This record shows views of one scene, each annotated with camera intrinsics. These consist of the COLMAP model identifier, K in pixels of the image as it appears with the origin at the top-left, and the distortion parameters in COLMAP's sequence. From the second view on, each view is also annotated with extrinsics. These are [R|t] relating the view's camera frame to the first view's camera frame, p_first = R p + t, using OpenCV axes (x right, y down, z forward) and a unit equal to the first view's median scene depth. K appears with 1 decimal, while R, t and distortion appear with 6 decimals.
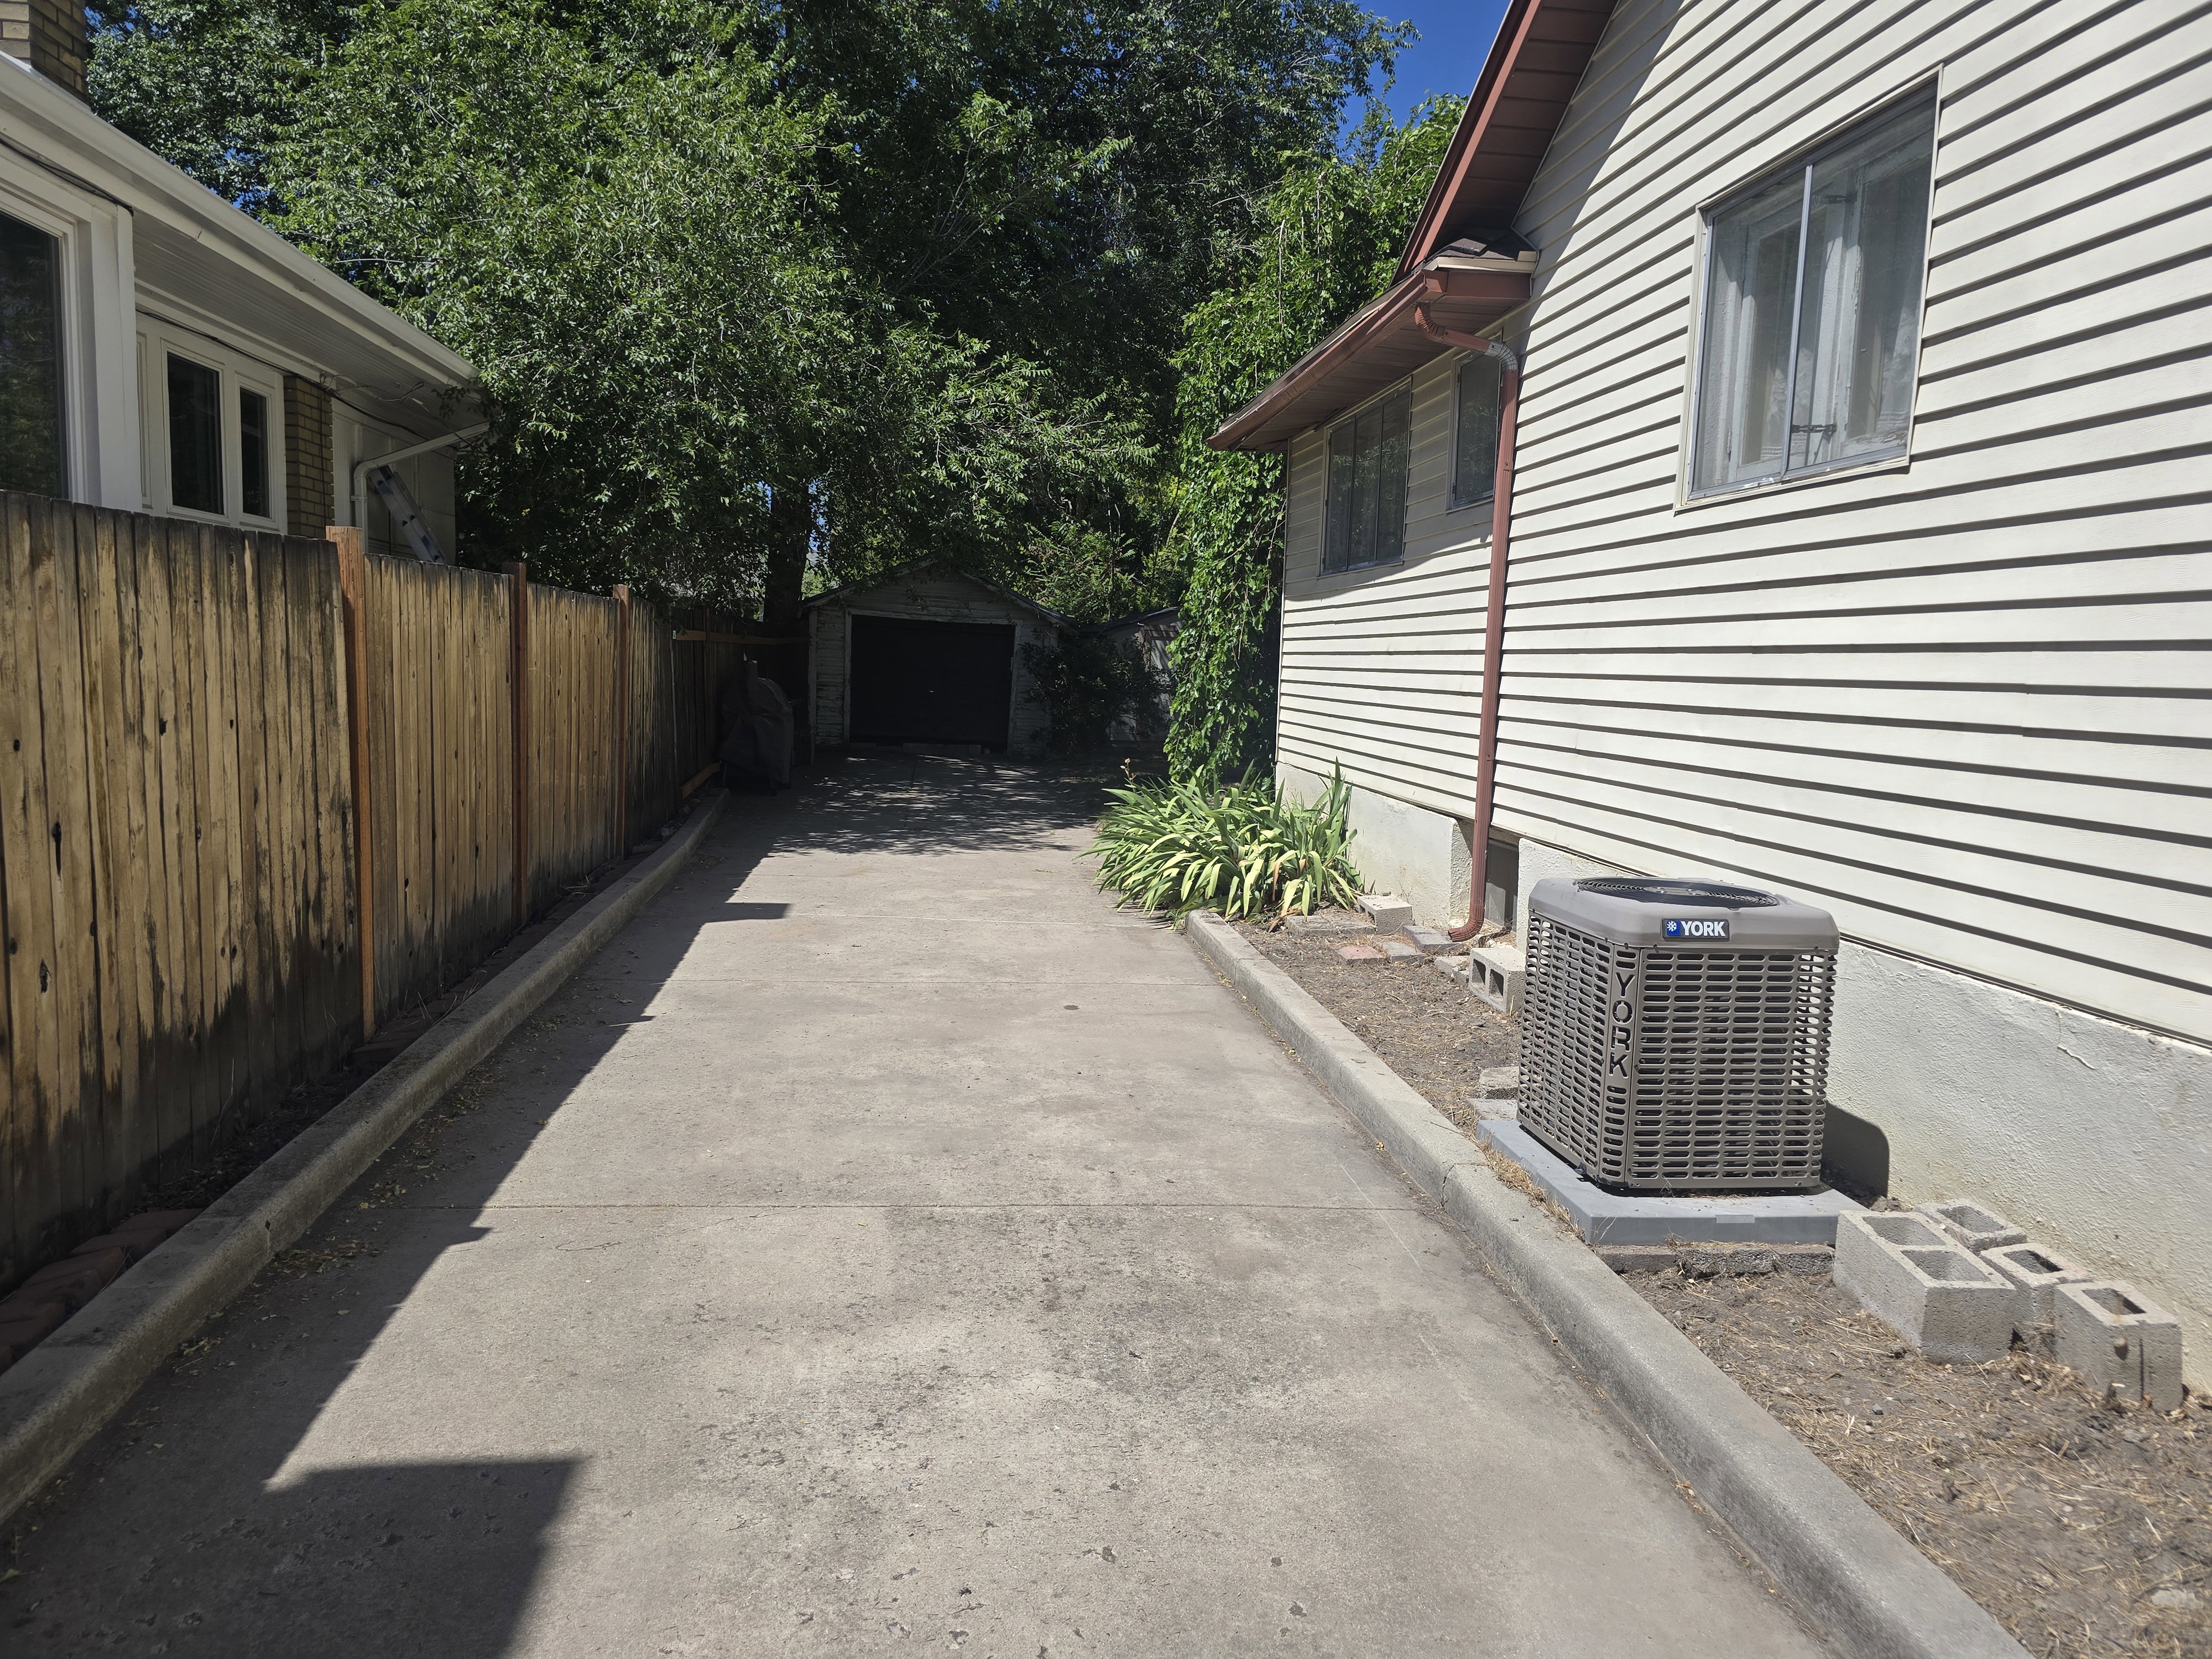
lens RADIAL K [[1496.9, 0, 1108.6], [0, 1496.9, 821.1], [0, 0, 1]] dist [0.055610, -0.046232]
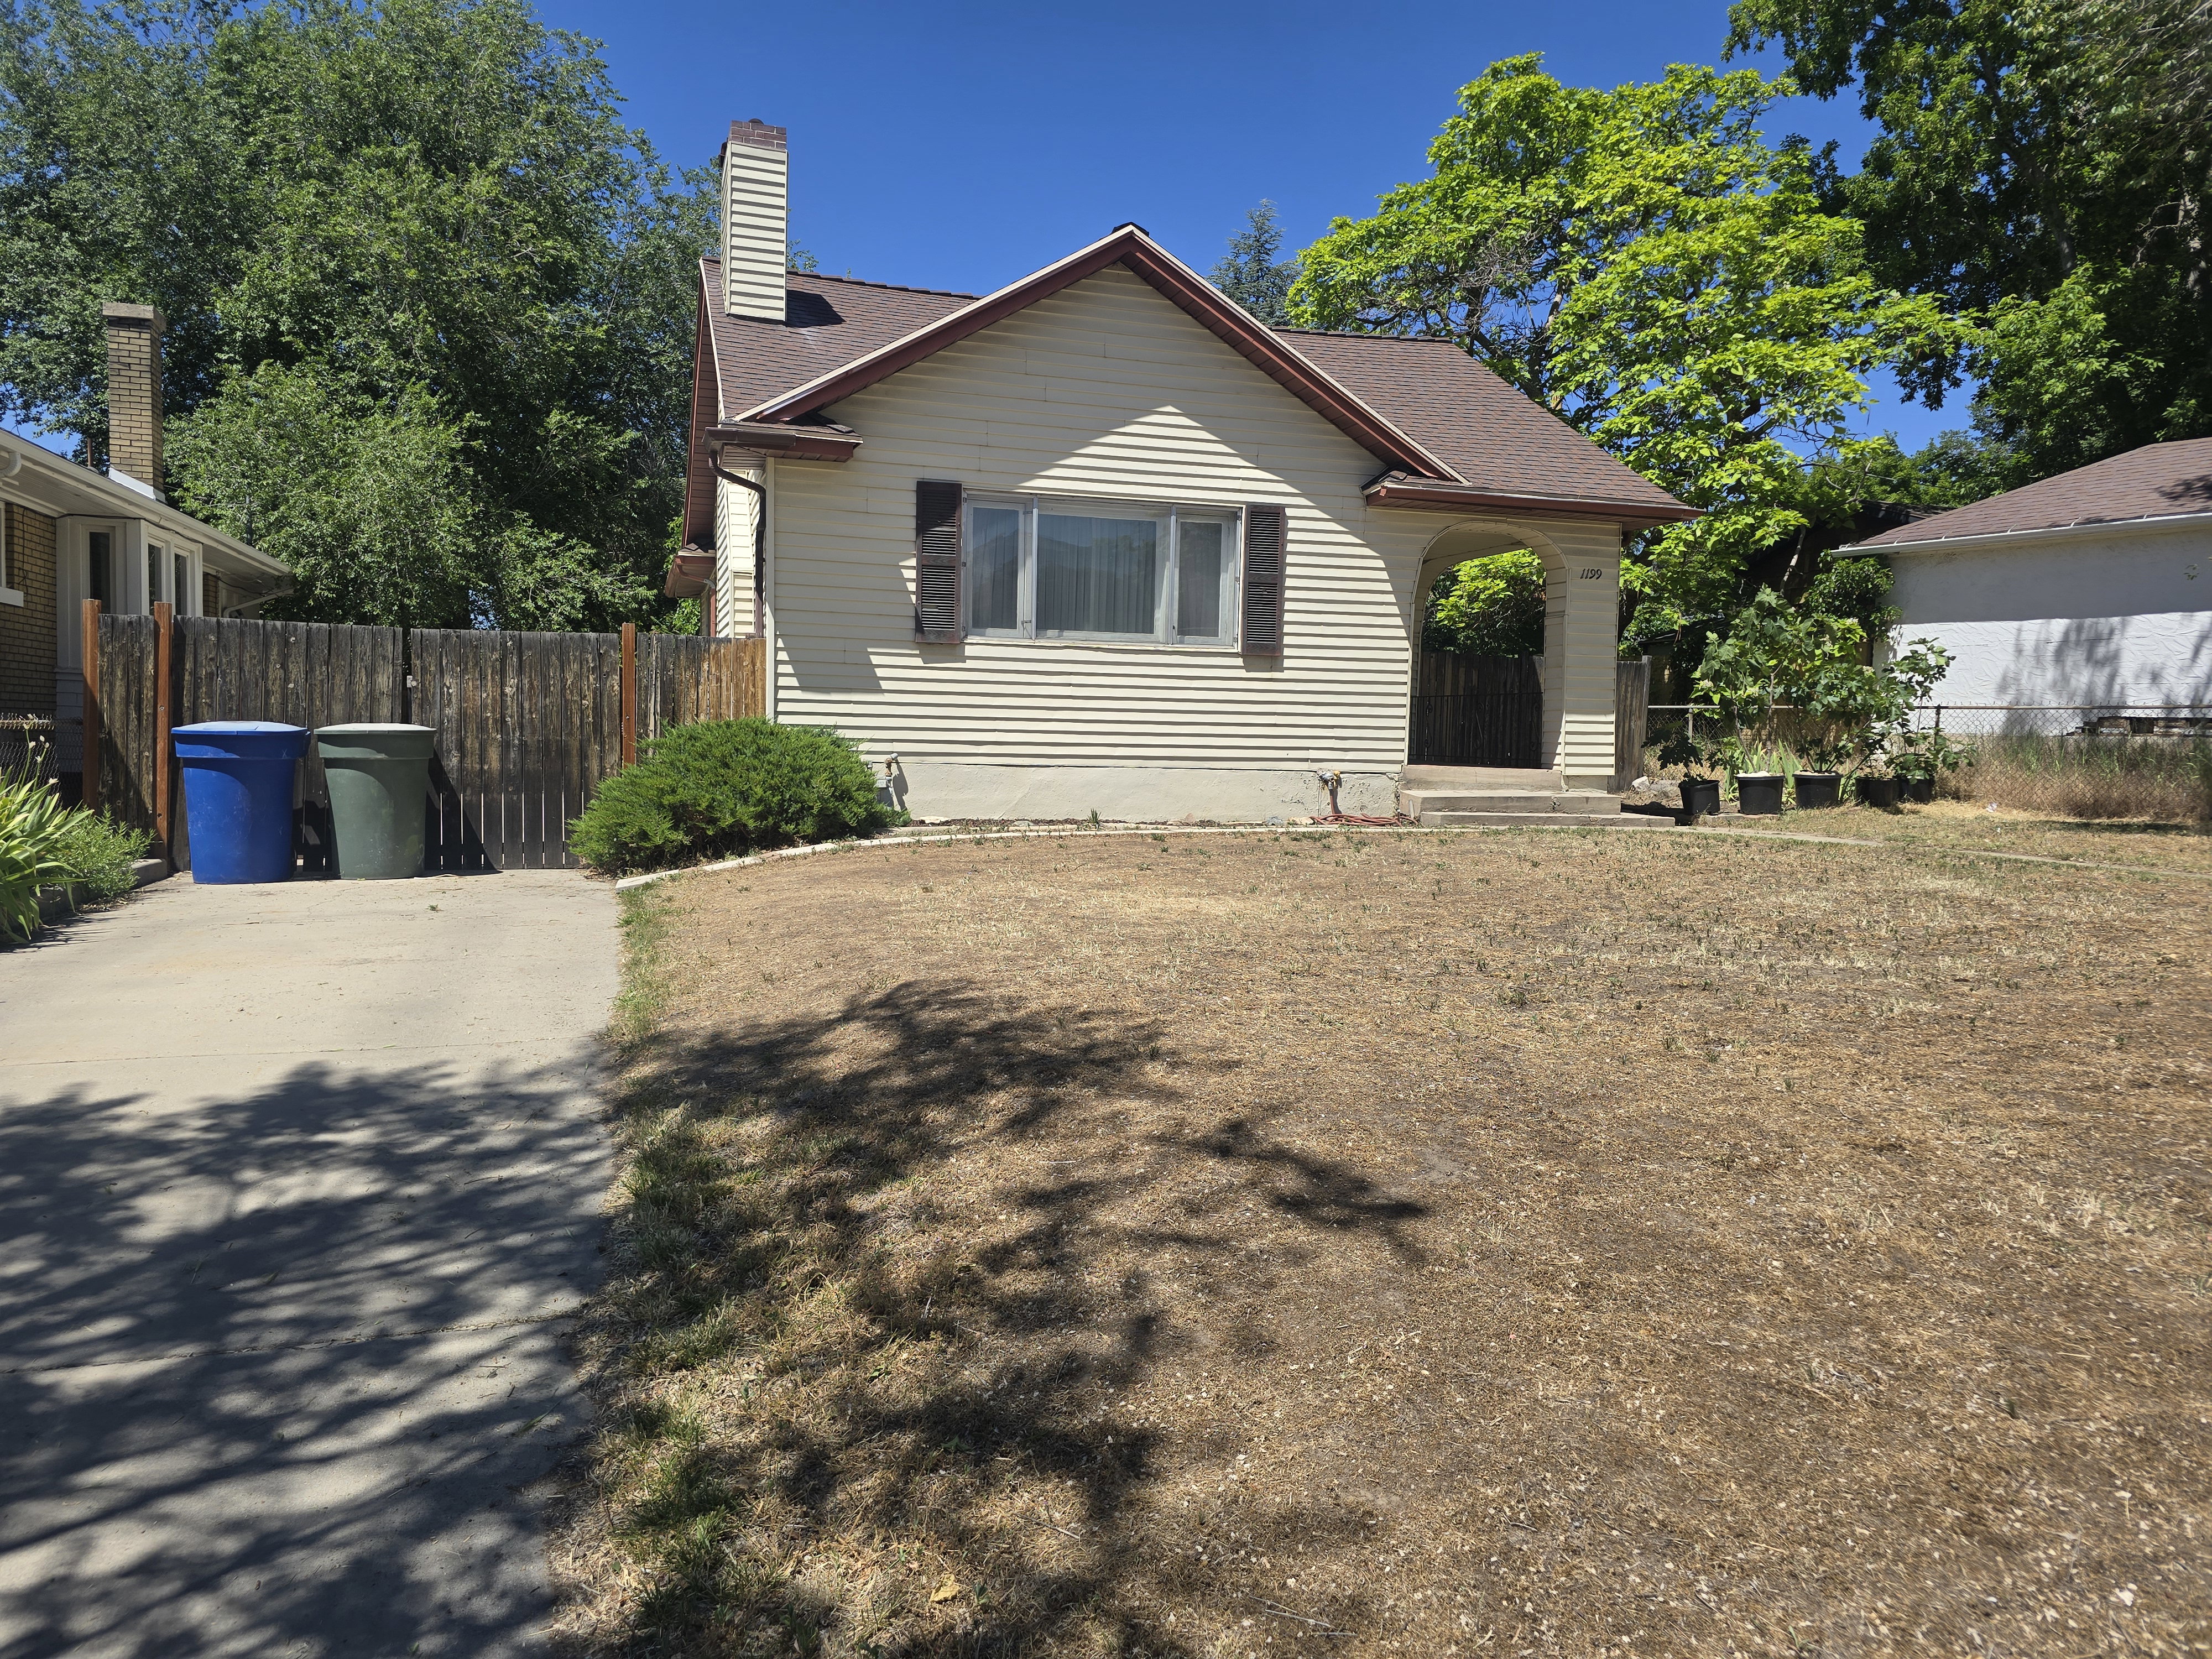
lens RADIAL K [[1496.9, 0, 1108.6], [0, 1496.9, 821.1], [0, 0, 1]] dist [0.055610, -0.046232]
pose [[0.983741, -0.018989, 0.178588, 0.262844], [0.027577, 0.998573, -0.045731, 0.153434], [-0.177465, 0.049913, 0.982861, -1.012722]]
